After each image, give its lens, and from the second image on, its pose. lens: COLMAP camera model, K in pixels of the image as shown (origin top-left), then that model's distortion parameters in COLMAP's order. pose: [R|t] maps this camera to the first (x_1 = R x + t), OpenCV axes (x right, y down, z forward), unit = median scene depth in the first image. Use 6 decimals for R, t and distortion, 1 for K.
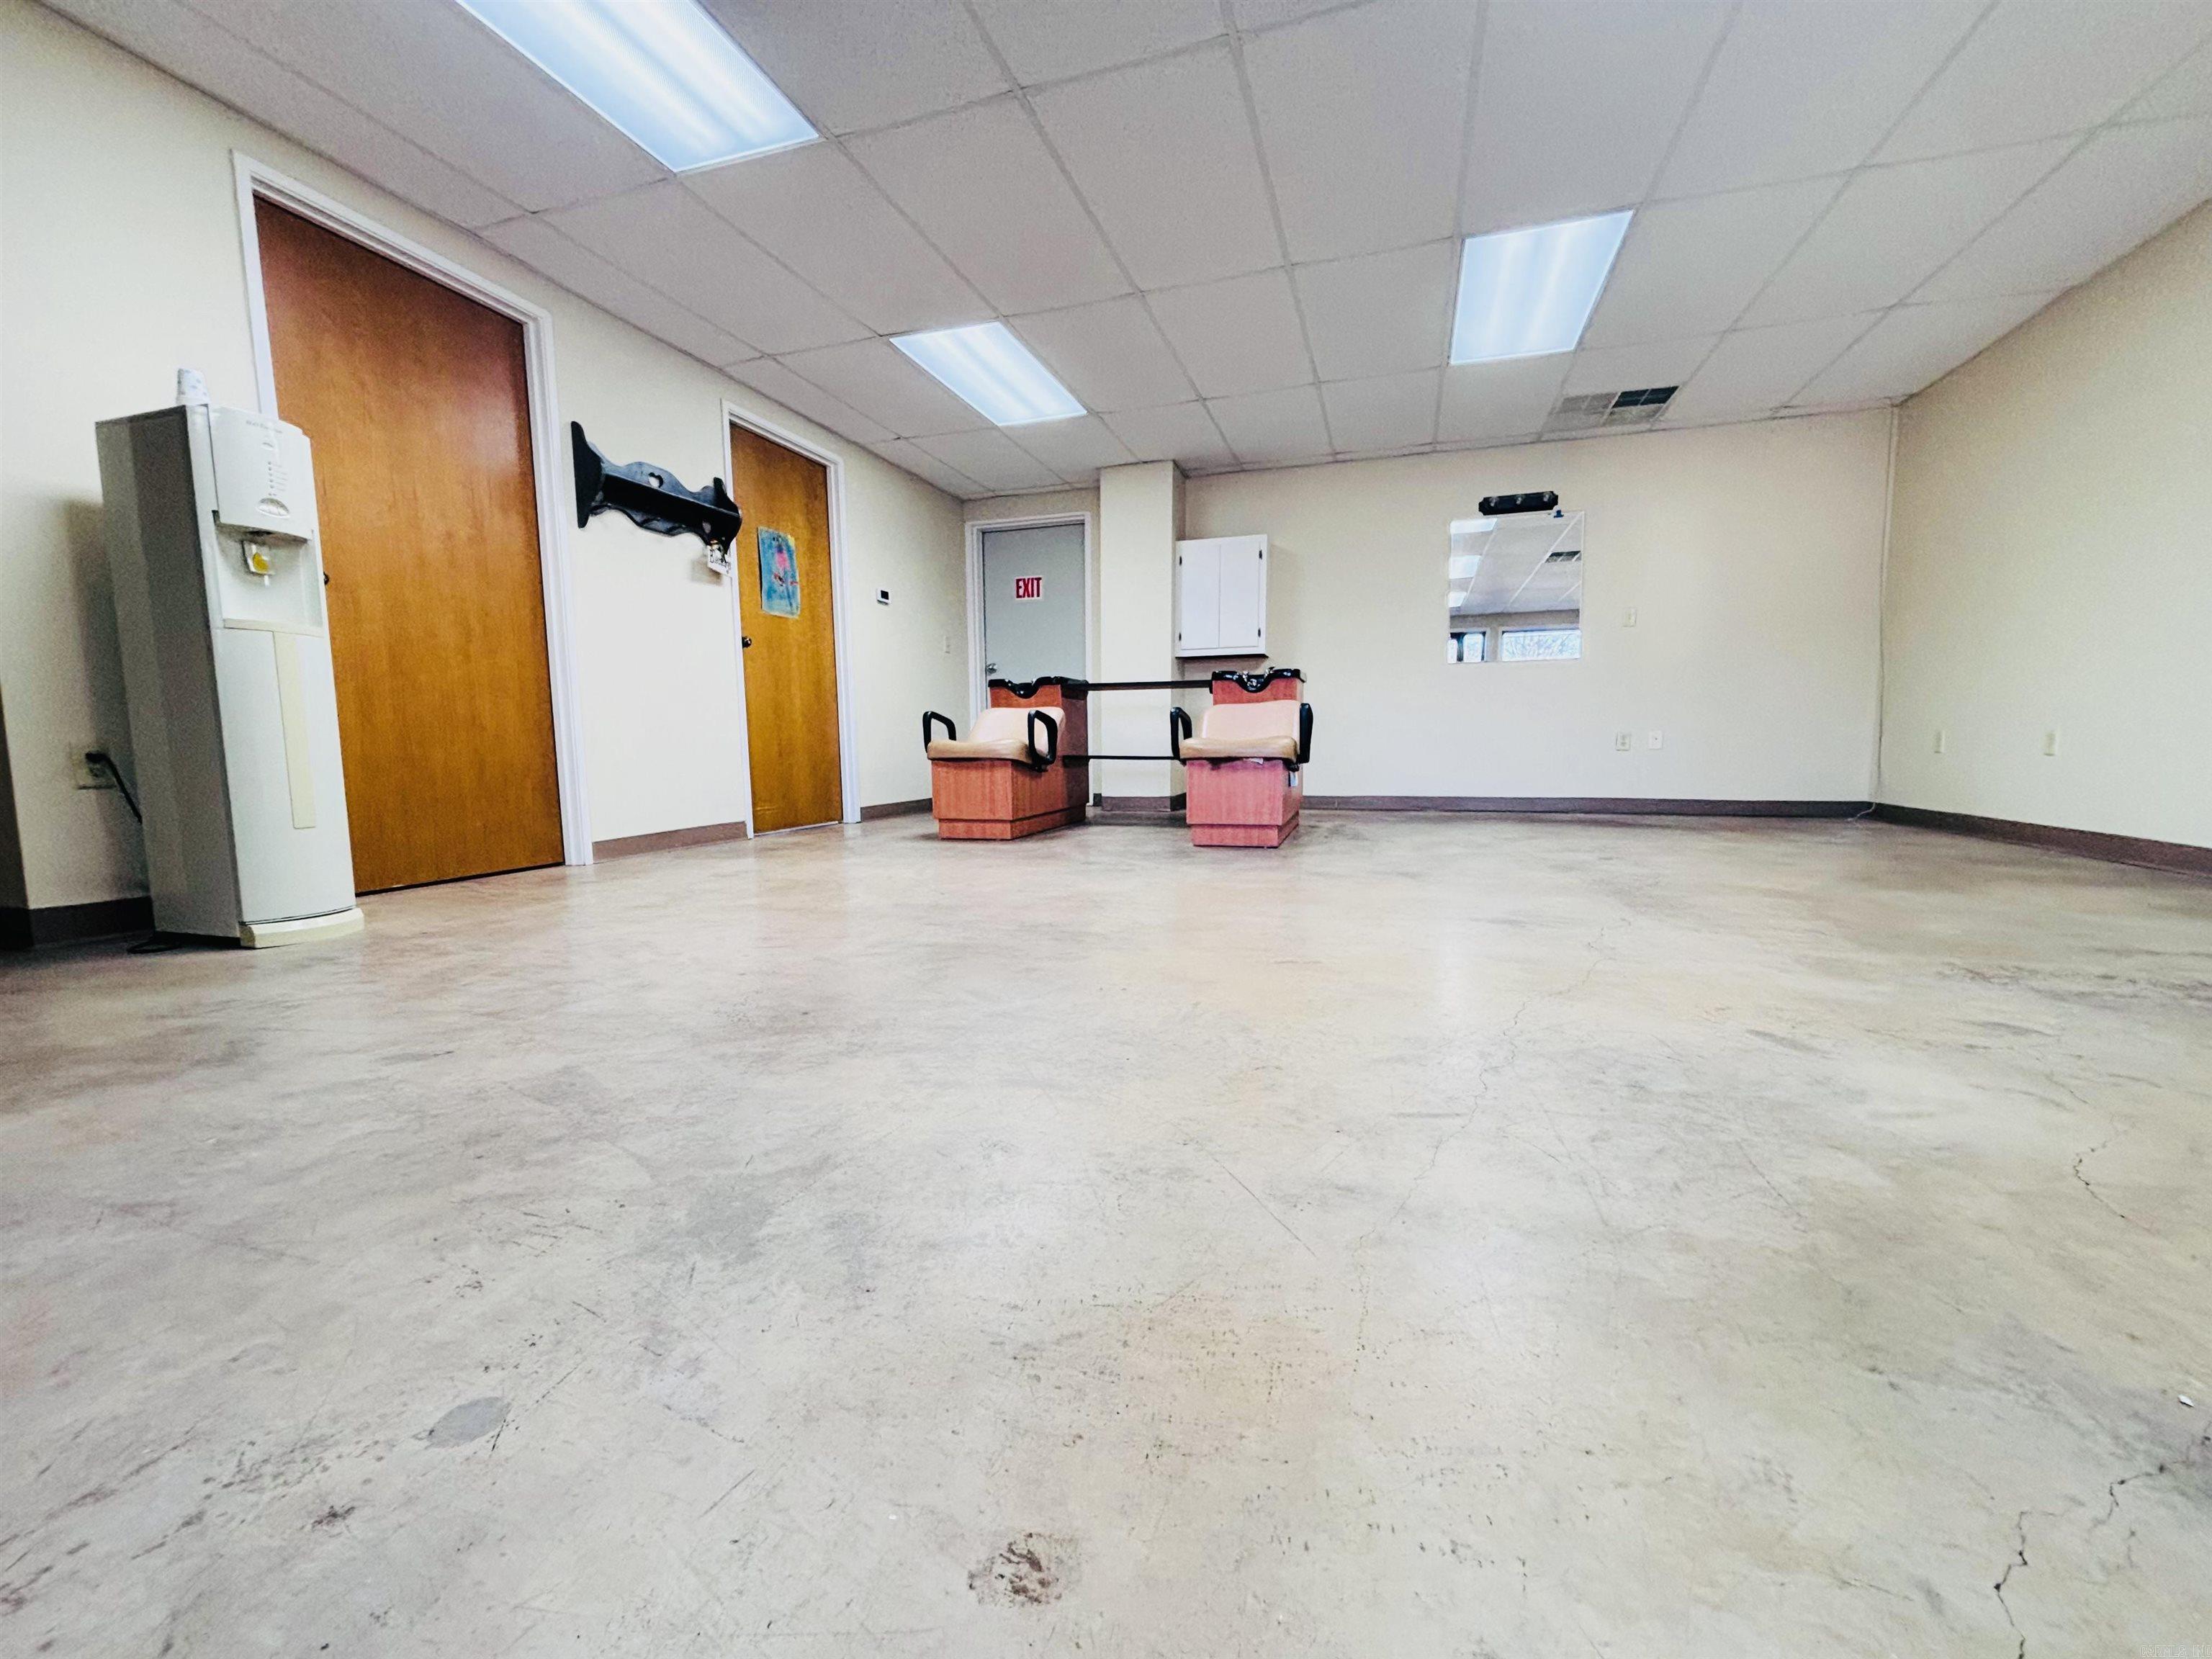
lens RADIAL K [[890.5, 0, 1104.7], [0, 890.5, 830.6], [0, 0, 1]] dist [0.002200, -0.000328]
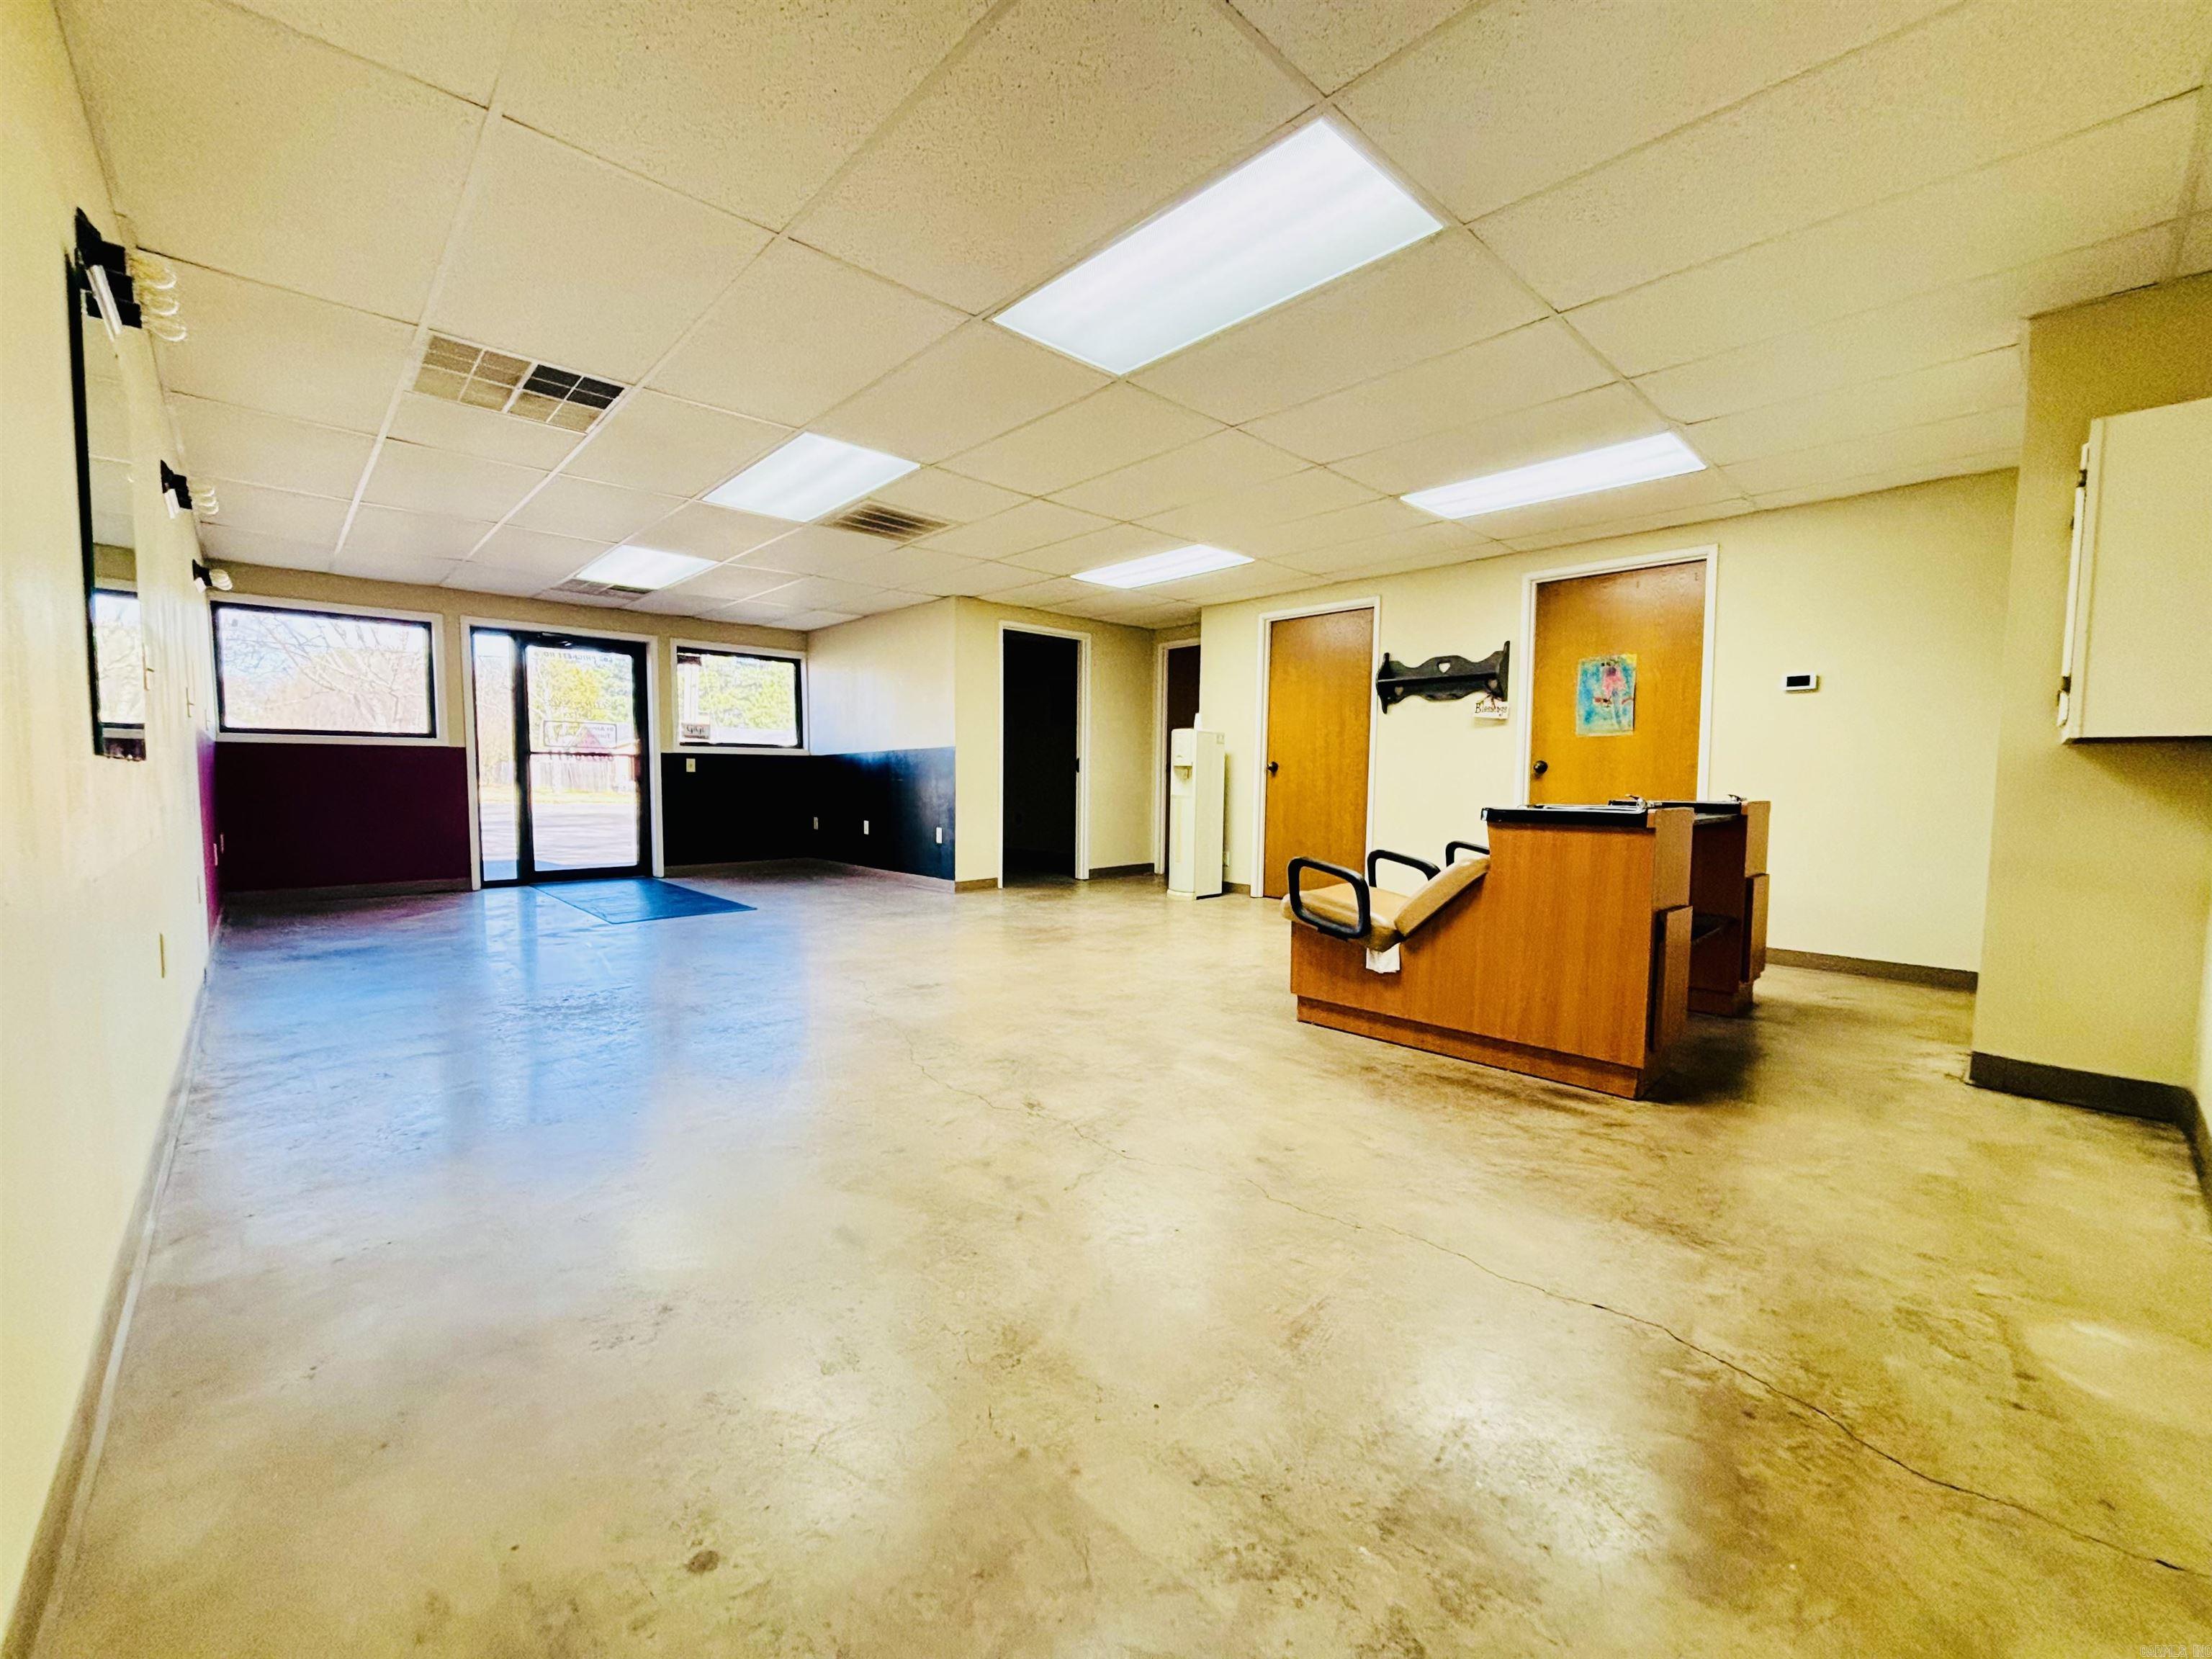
lens RADIAL K [[890.5, 0, 1100.1], [0, 890.5, 834.7], [0, 0, 1]] dist [0.002200, -0.000328]
pose [[-0.484155, 0.067028, -0.872411, 0.952073], [-0.090791, 0.987831, 0.126282, -0.231125], [0.870259, 0.140347, -0.472178, 1.127211]]
